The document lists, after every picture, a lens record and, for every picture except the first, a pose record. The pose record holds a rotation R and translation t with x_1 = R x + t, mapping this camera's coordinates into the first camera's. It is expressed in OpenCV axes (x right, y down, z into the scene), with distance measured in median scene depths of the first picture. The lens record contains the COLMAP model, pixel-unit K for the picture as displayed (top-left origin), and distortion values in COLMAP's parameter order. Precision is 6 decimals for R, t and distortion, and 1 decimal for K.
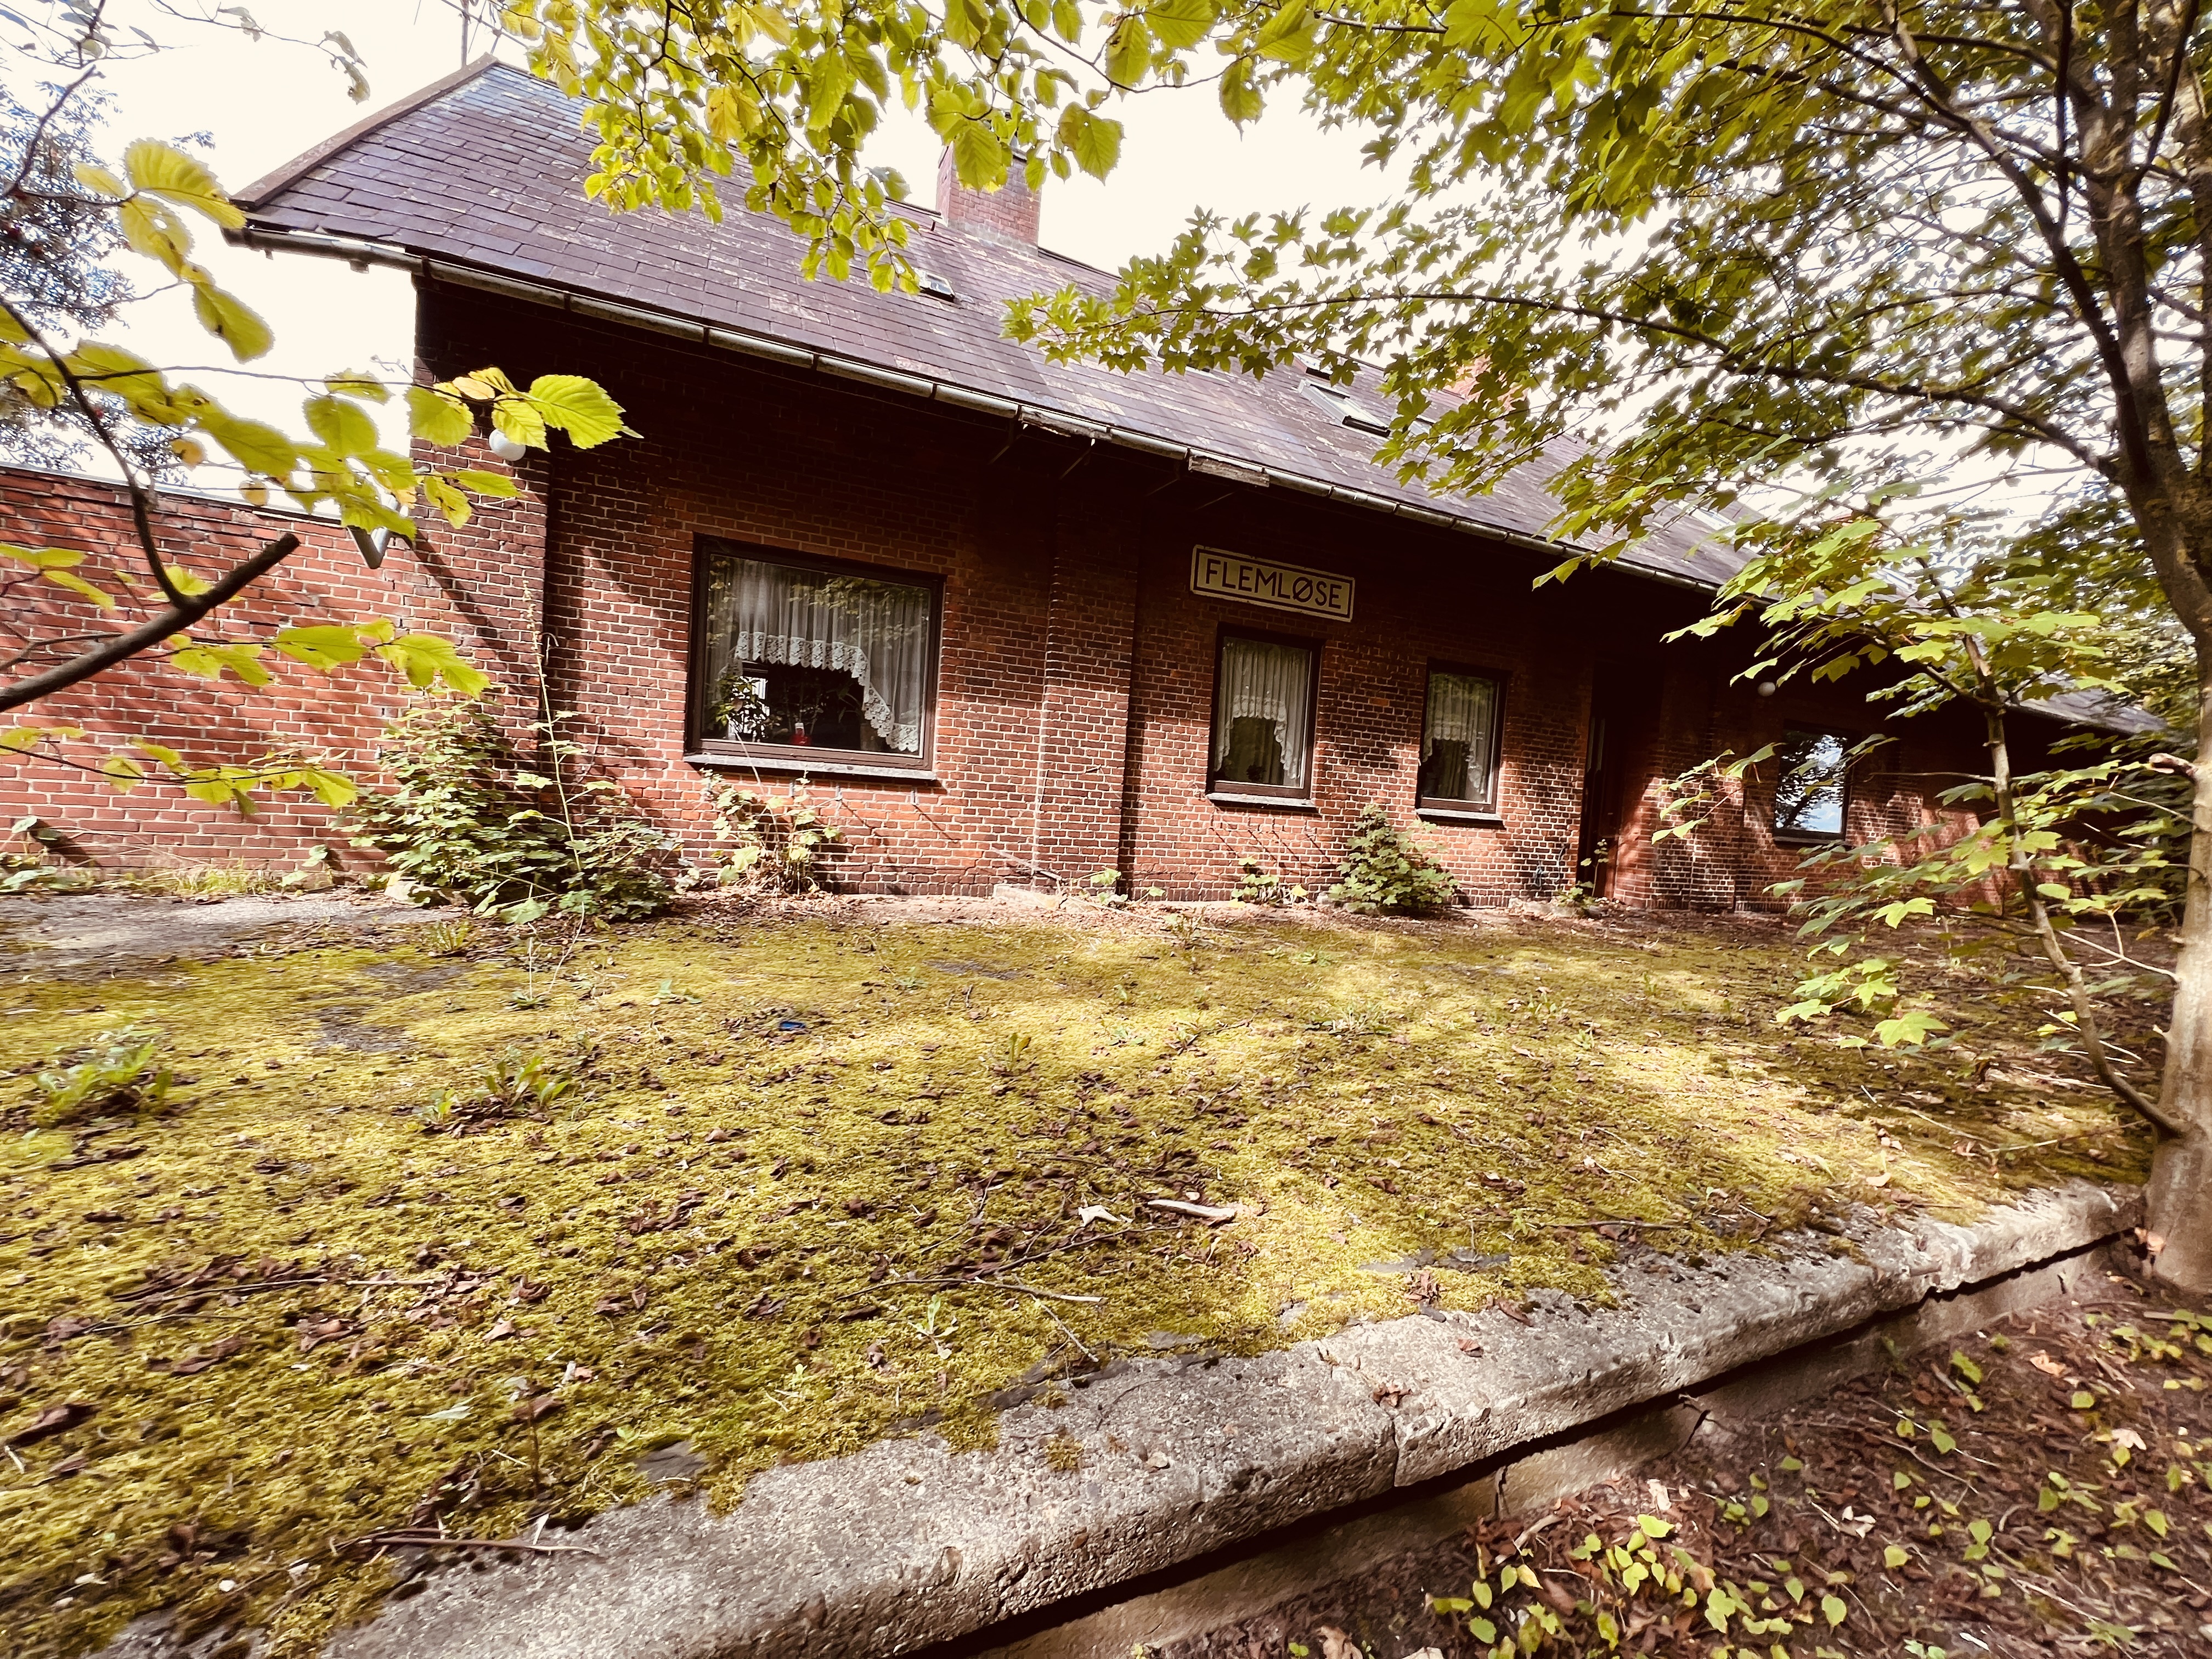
lens RADIAL K [[908.8, 0, 1106.0], [0, 908.8, 829.5], [0, 0, 1]] dist [-0.003204, 0.000143]
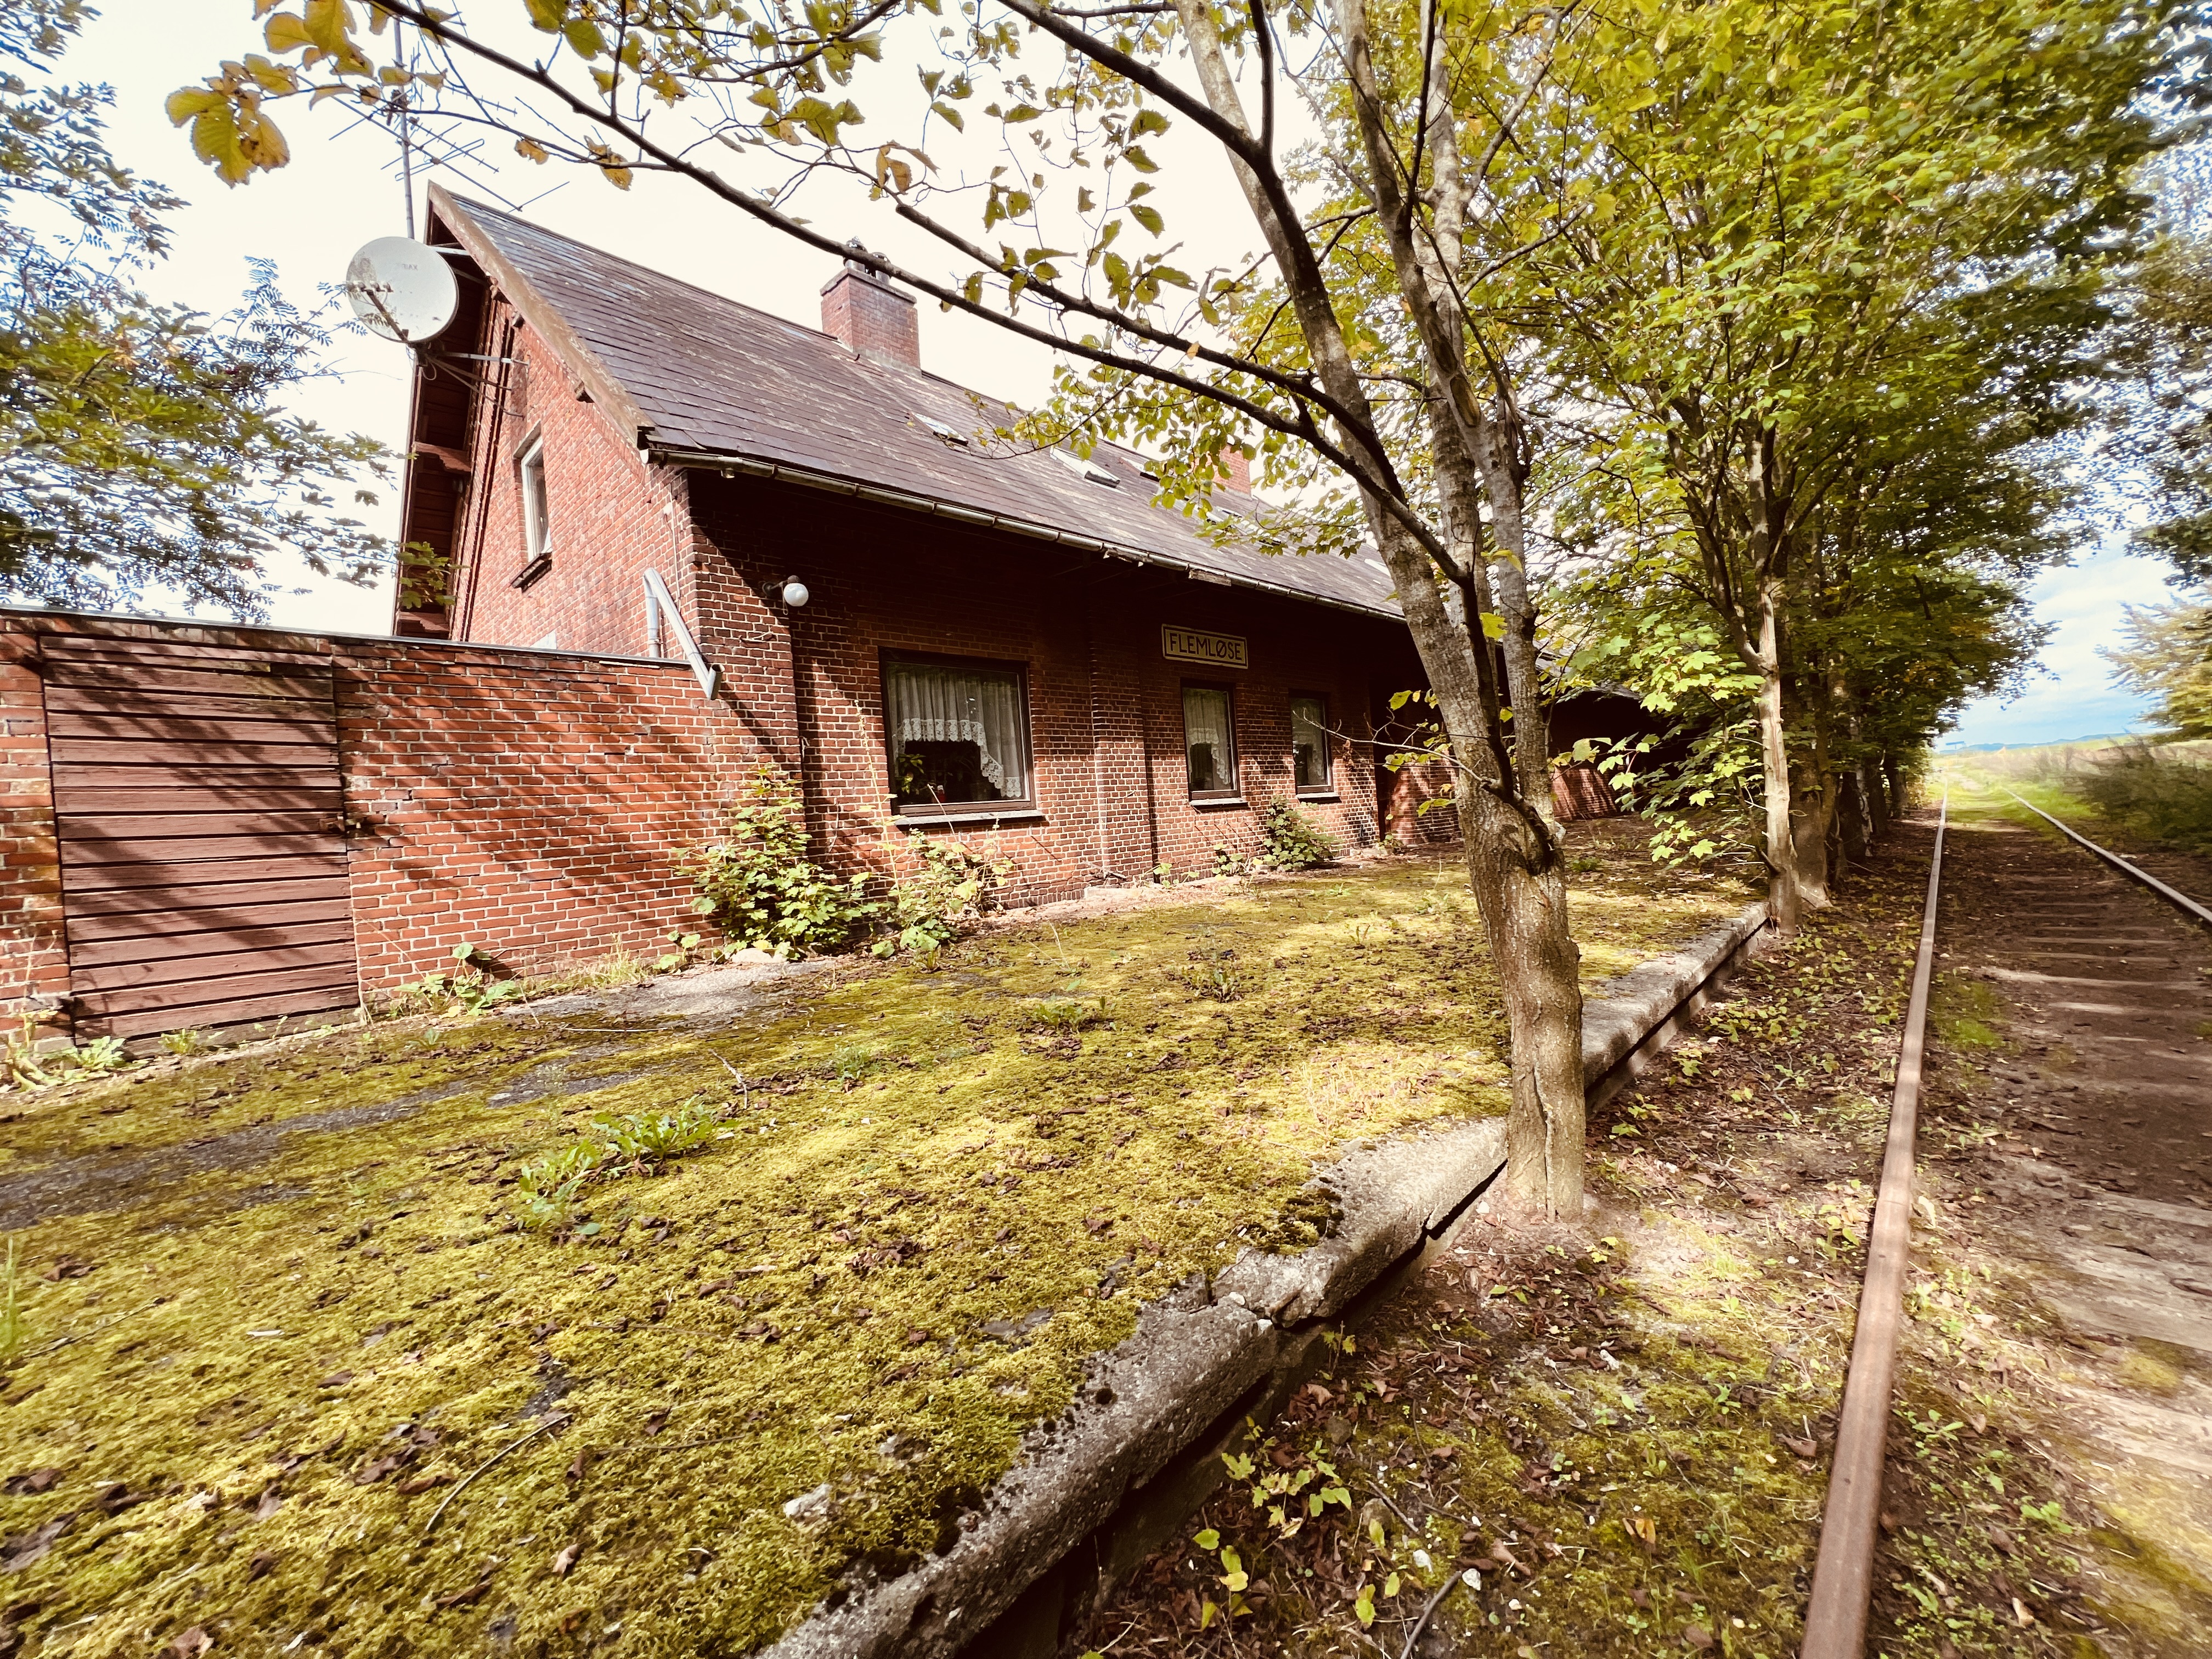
lens RADIAL K [[900.2, 0, 1103.9], [0, 900.2, 819.6], [0, 0, 1]] dist [-0.001607, 0.000127]
pose [[0.920123, -0.133670, 0.368113, -0.550197], [0.144051, 0.989570, -0.000732, -0.032931], [-0.364175, 0.053700, 0.929781, -0.230894]]
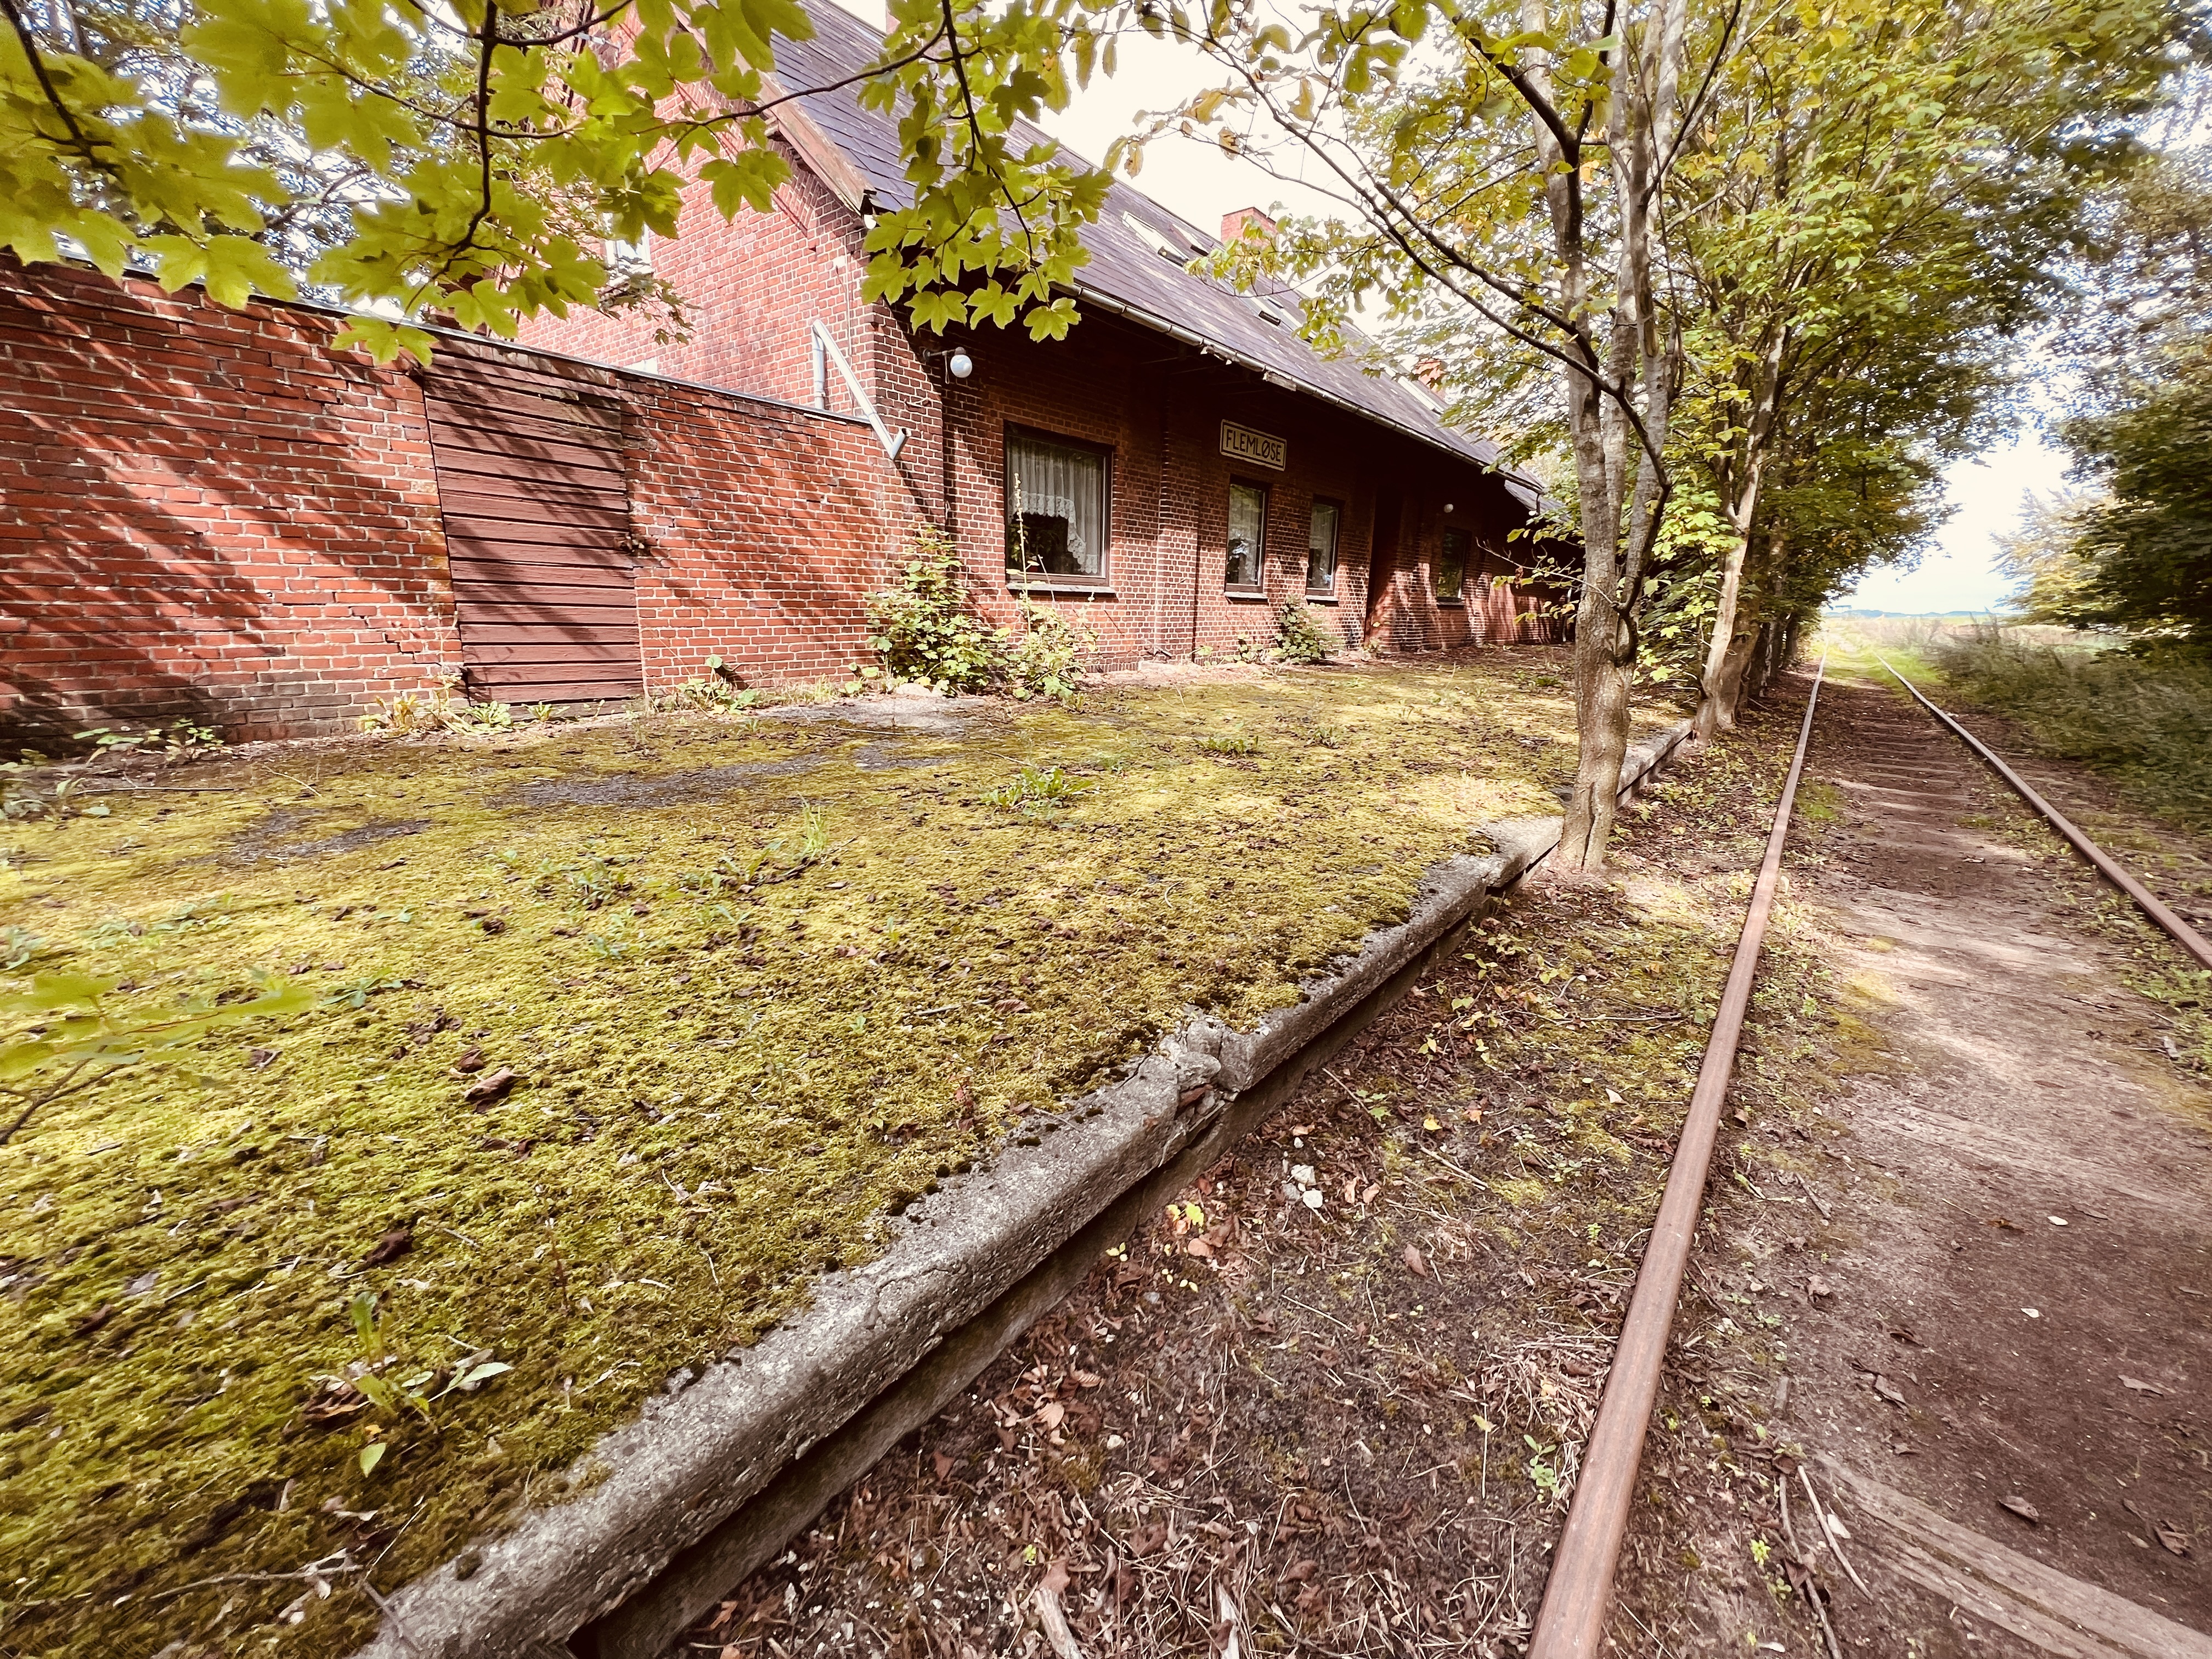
lens RADIAL K [[908.8, 0, 1106.0], [0, 908.8, 829.5], [0, 0, 1]] dist [-0.003204, 0.000143]
pose [[0.890388, -0.154028, 0.428352, -0.841123], [0.047986, 0.967530, 0.248160, -0.046296], [-0.452667, -0.200404, 0.868868, -0.342565]]
